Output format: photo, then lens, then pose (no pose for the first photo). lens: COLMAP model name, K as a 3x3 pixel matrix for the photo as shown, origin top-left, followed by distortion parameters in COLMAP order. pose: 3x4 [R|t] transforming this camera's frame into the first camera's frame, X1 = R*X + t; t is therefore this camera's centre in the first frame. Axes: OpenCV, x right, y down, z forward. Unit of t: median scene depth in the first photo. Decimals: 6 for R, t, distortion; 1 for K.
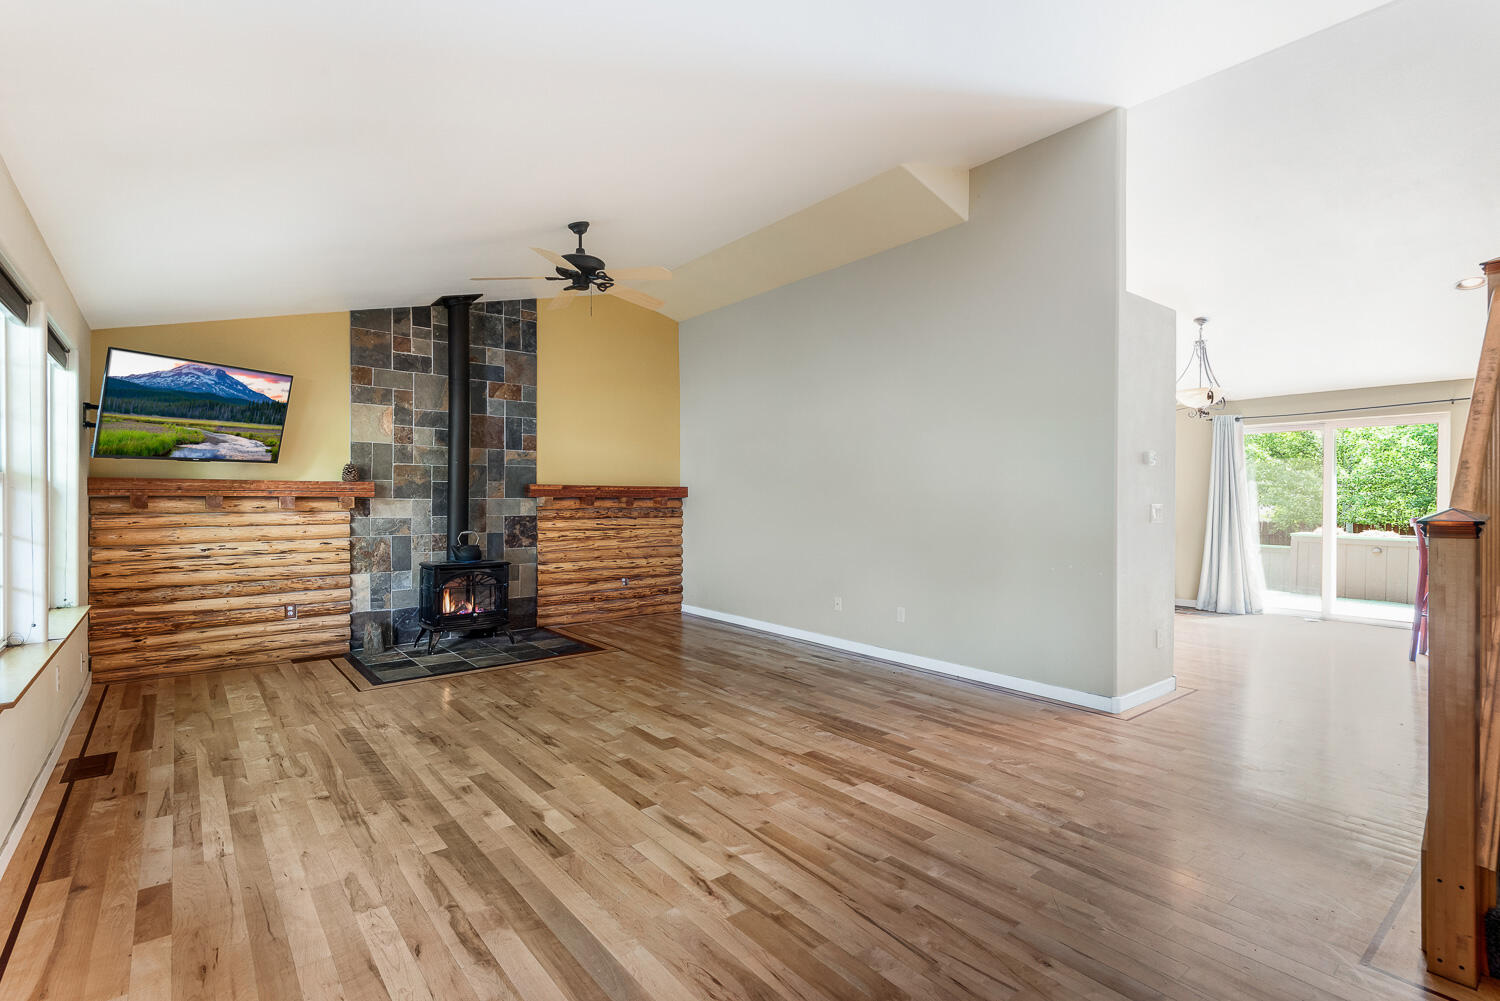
lens RADIAL K [[698.9, 0, 751.2], [0, 698.9, 498.5], [0, 0, 1]] dist [0.025086, -0.002421]
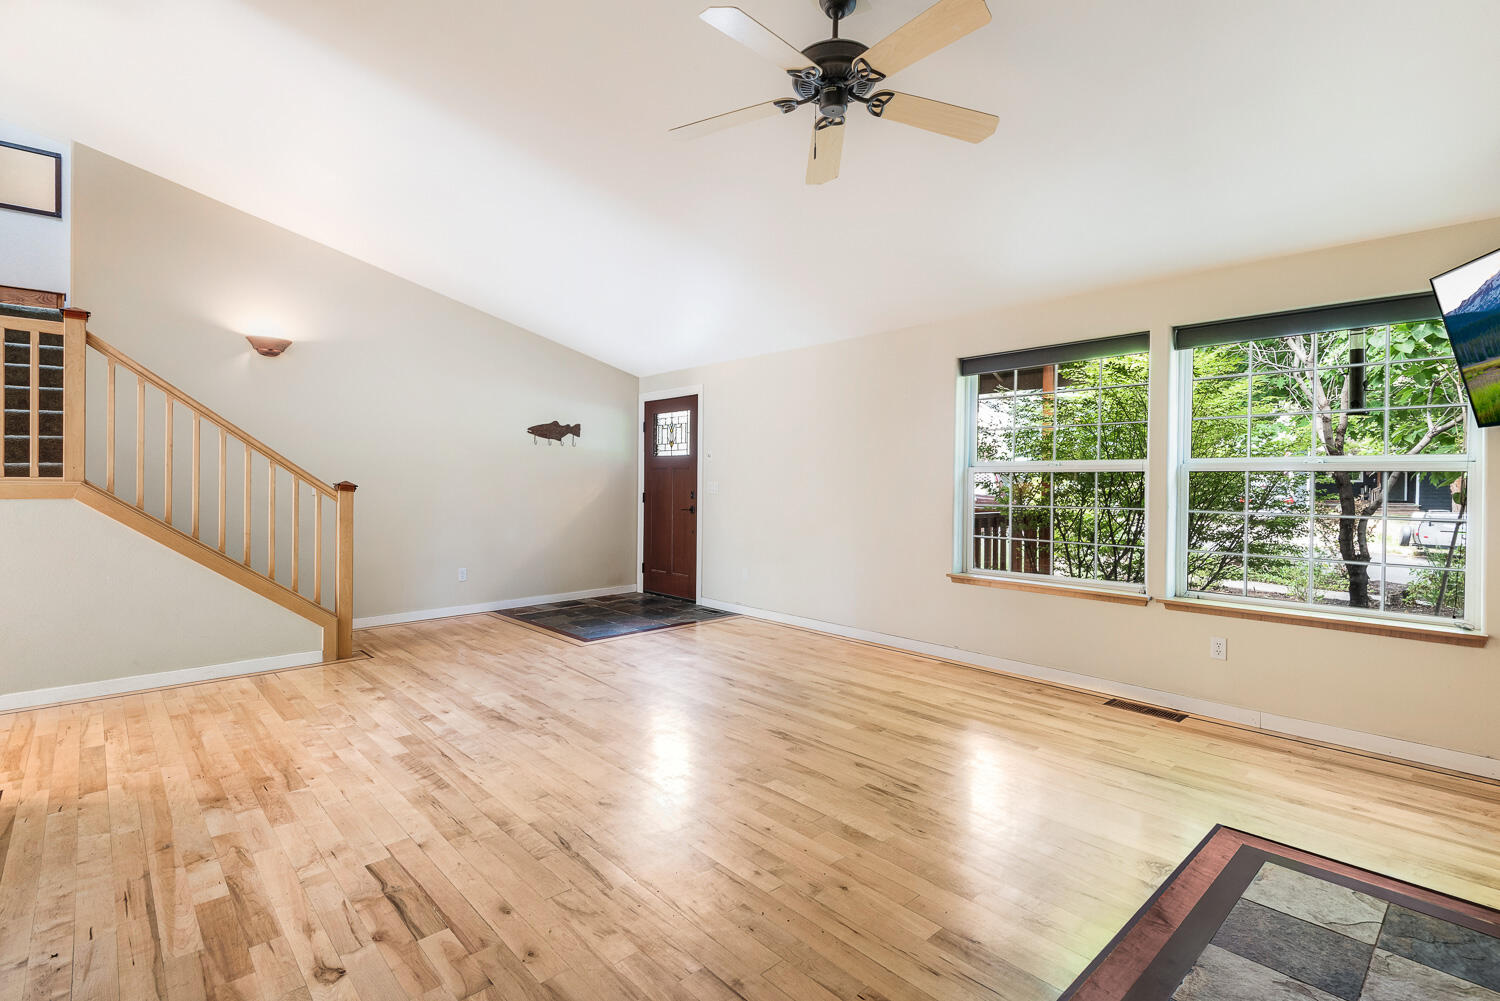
lens RADIAL K [[698.9, 0, 748.4], [0, 698.9, 490.9], [0, 0, 1]] dist [0.025086, -0.002421]
pose [[-0.999093, -0.006244, -0.042110, -0.203639], [-0.007217, 0.999710, 0.022991, -0.008738], [0.041954, 0.023274, -0.998848, 1.963556]]
